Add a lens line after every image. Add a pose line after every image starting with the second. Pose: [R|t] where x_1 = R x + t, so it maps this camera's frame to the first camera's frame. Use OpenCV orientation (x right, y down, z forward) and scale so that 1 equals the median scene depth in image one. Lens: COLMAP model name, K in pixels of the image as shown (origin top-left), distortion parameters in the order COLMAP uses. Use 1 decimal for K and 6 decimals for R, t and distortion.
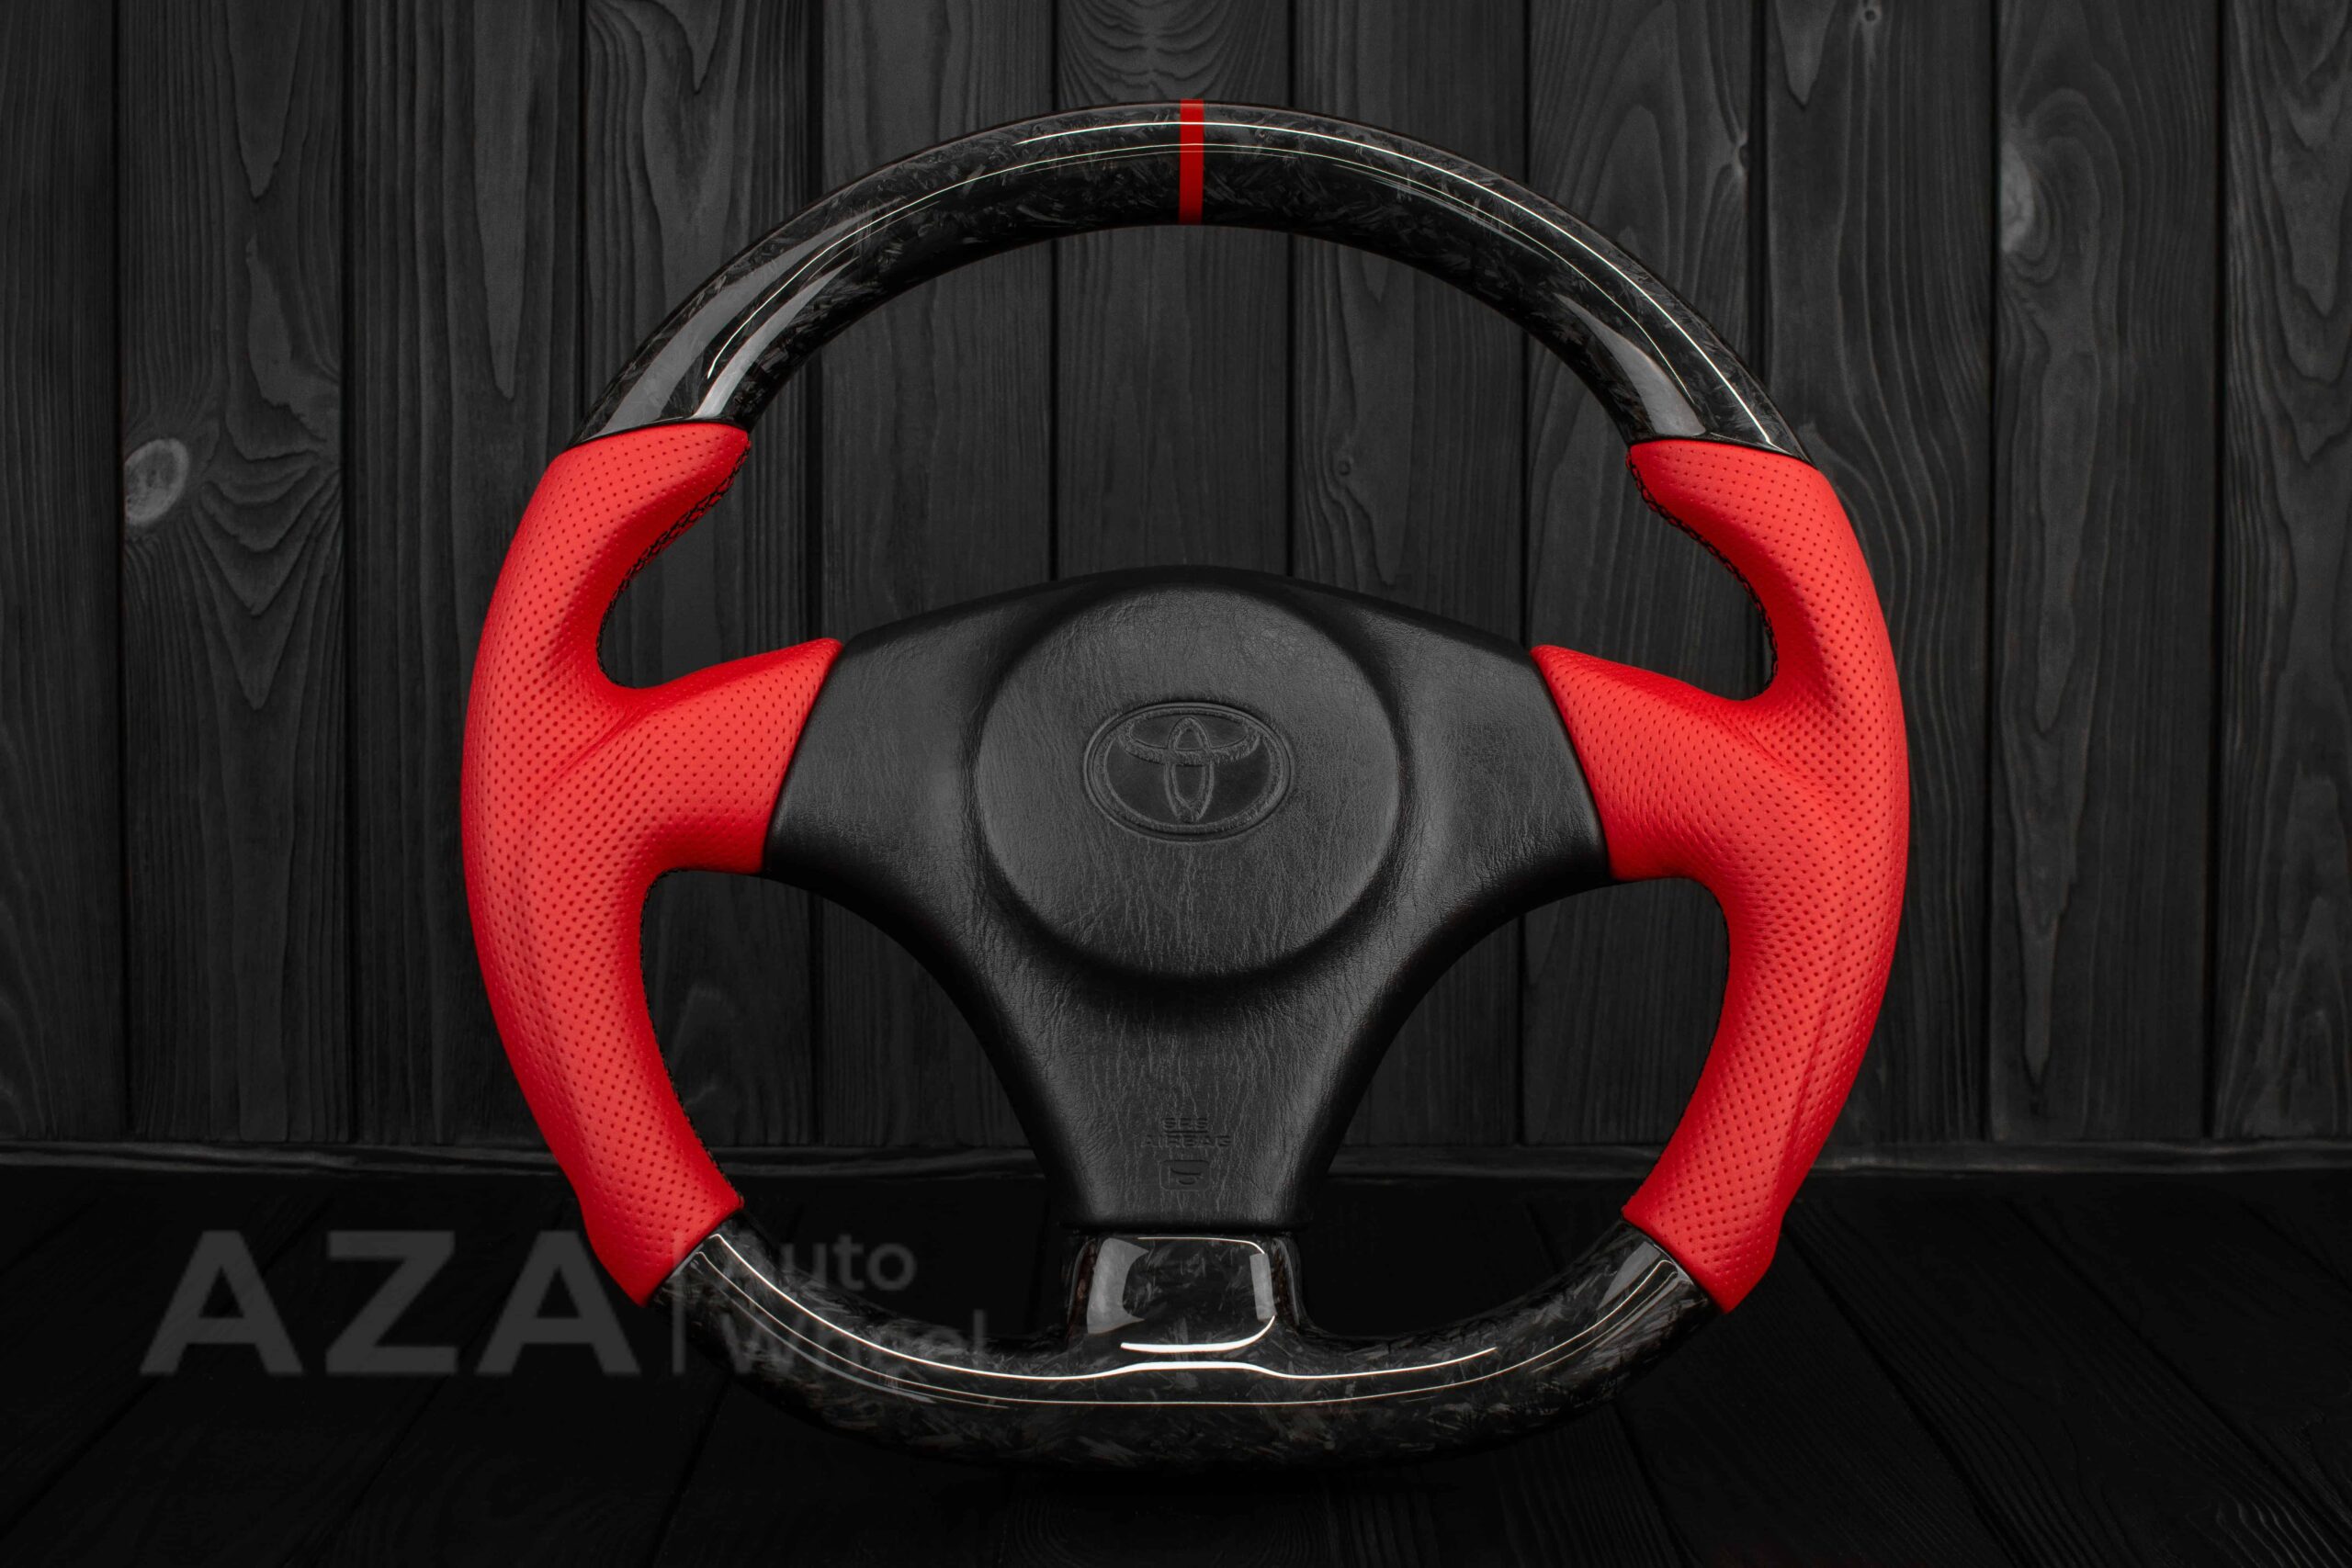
lens RADIAL K [[3654.9, 0, 1174.3], [0, 3654.9, 771.6], [0, 0, 1]] dist [-0.132837, 0.000000]
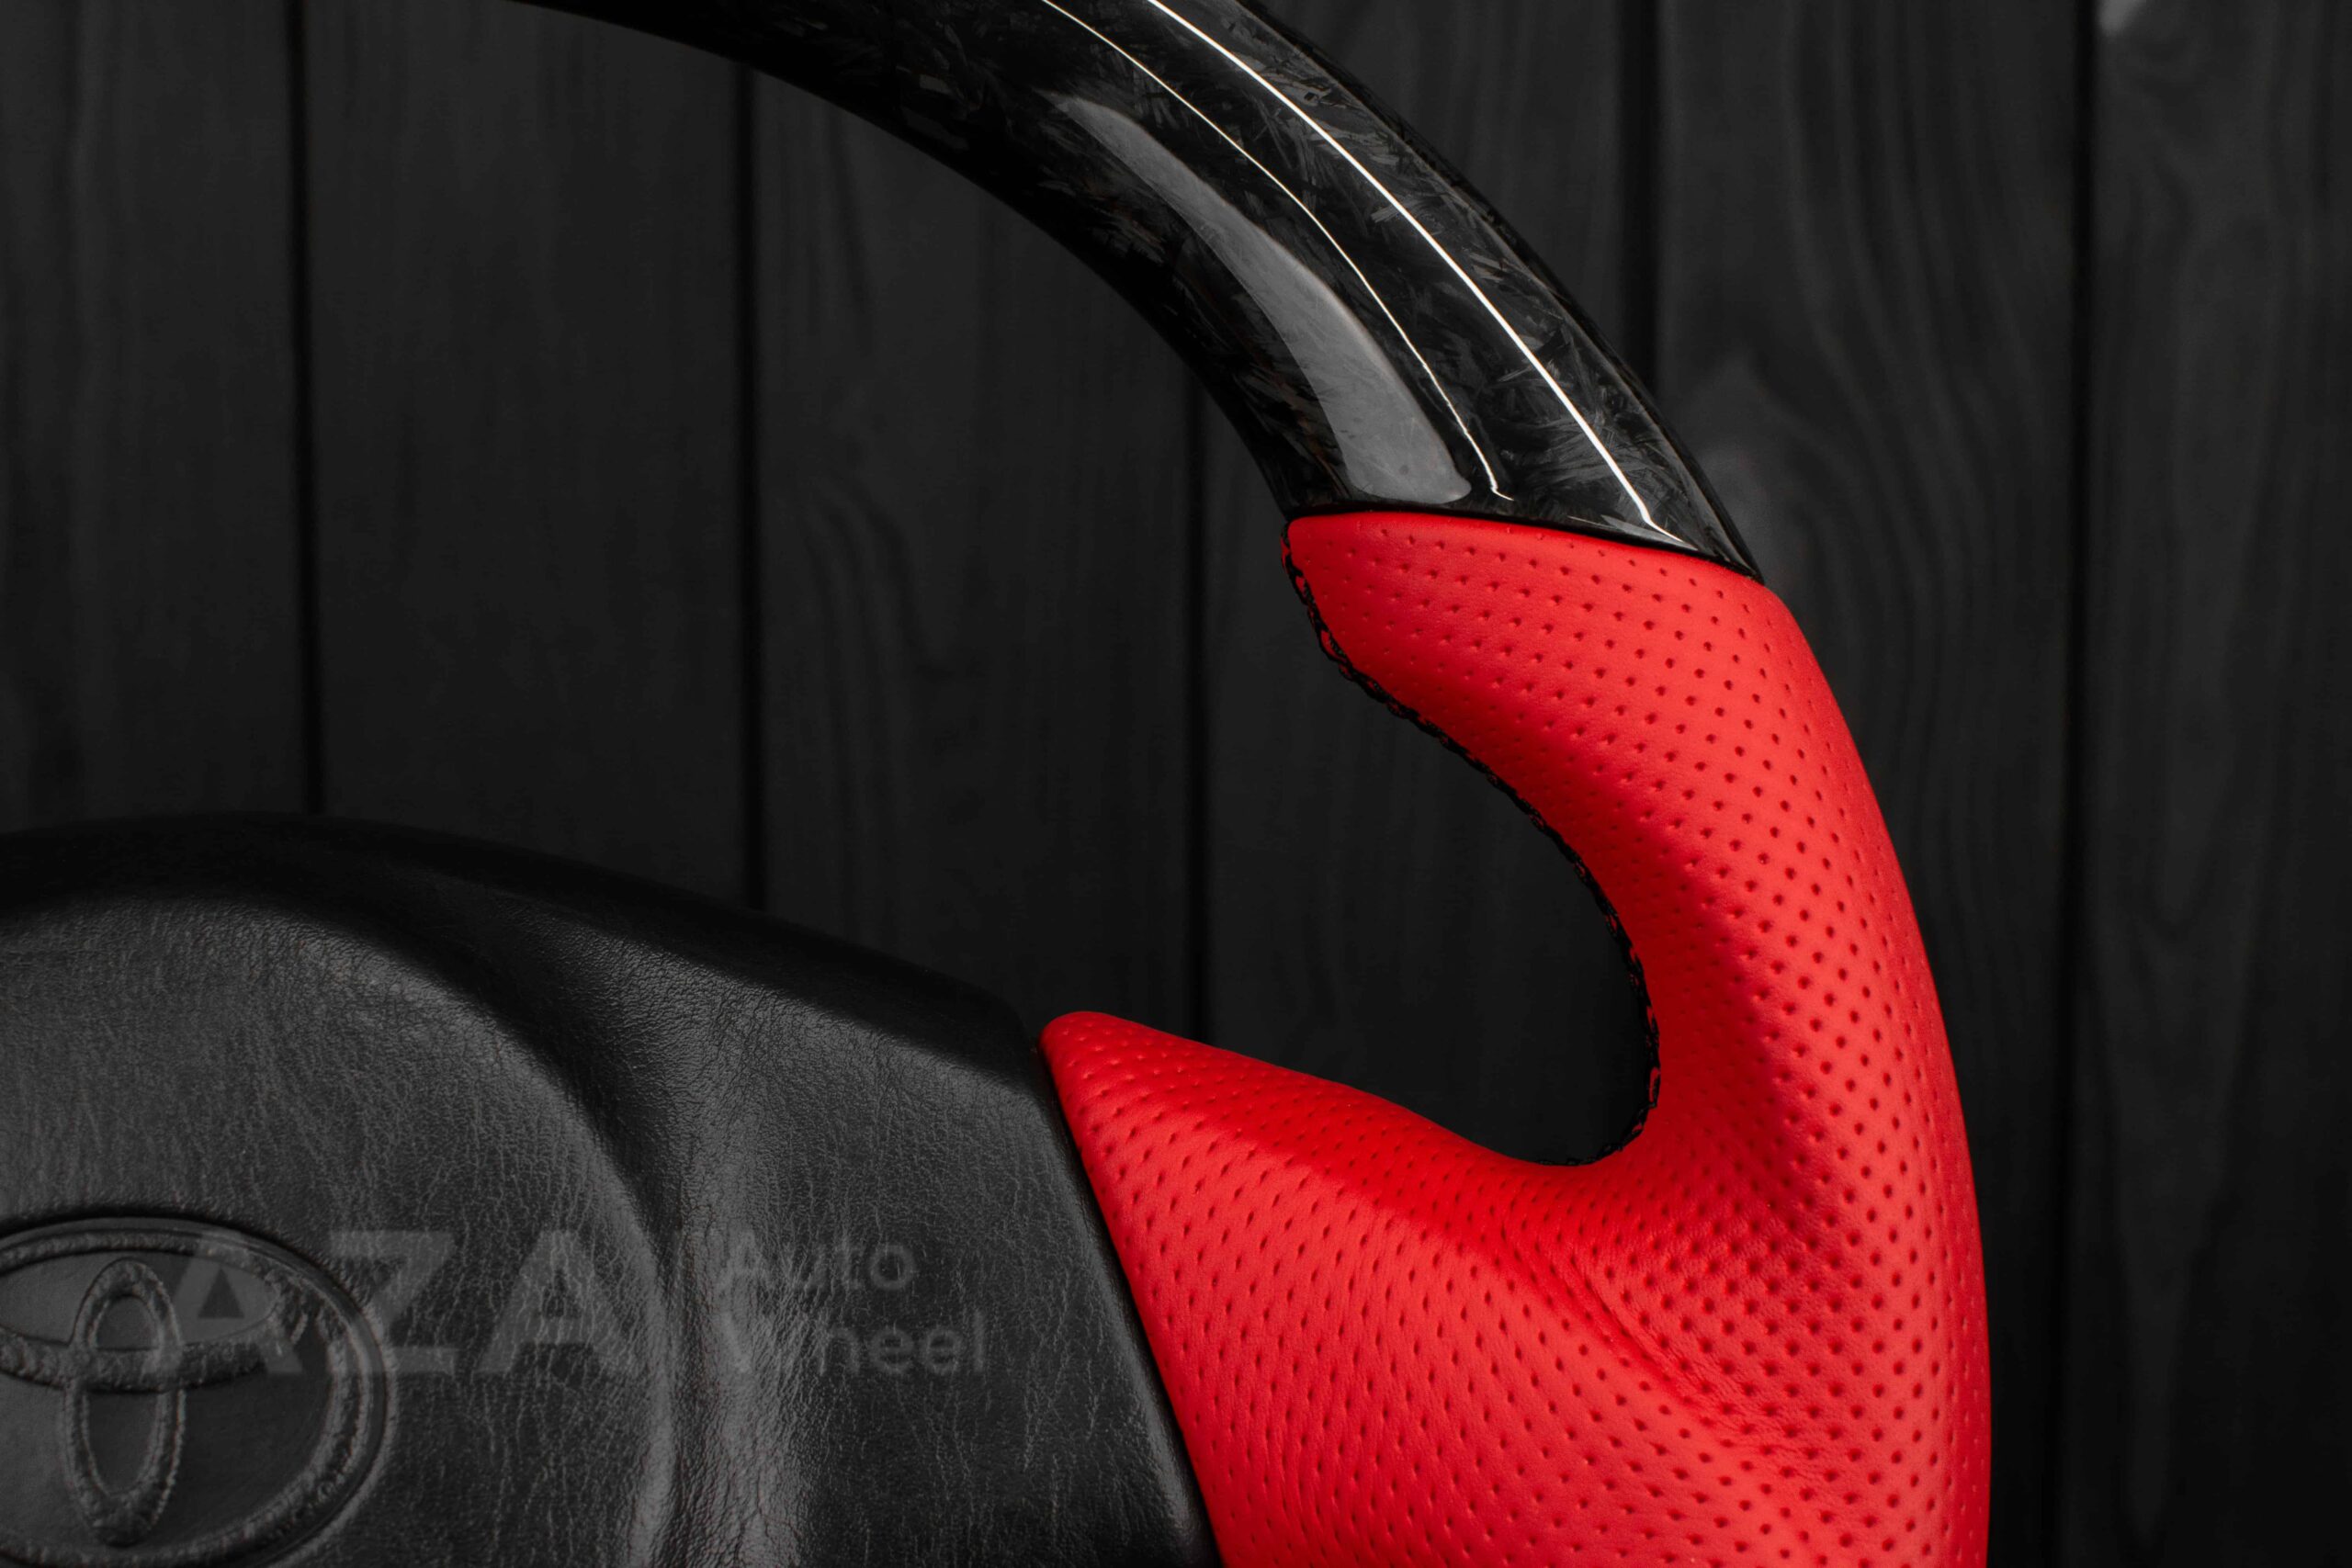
lens RADIAL K [[3654.9, 0, 1176.6], [0, 3654.9, 799.2], [0, 0, 1]] dist [-0.132837, 0.000000]
pose [[0.999727, -0.008914, 0.021606, 0.105084], [0.007525, 0.997951, 0.063540, -0.085327], [-0.022128, -0.063360, 0.997745, 0.609897]]
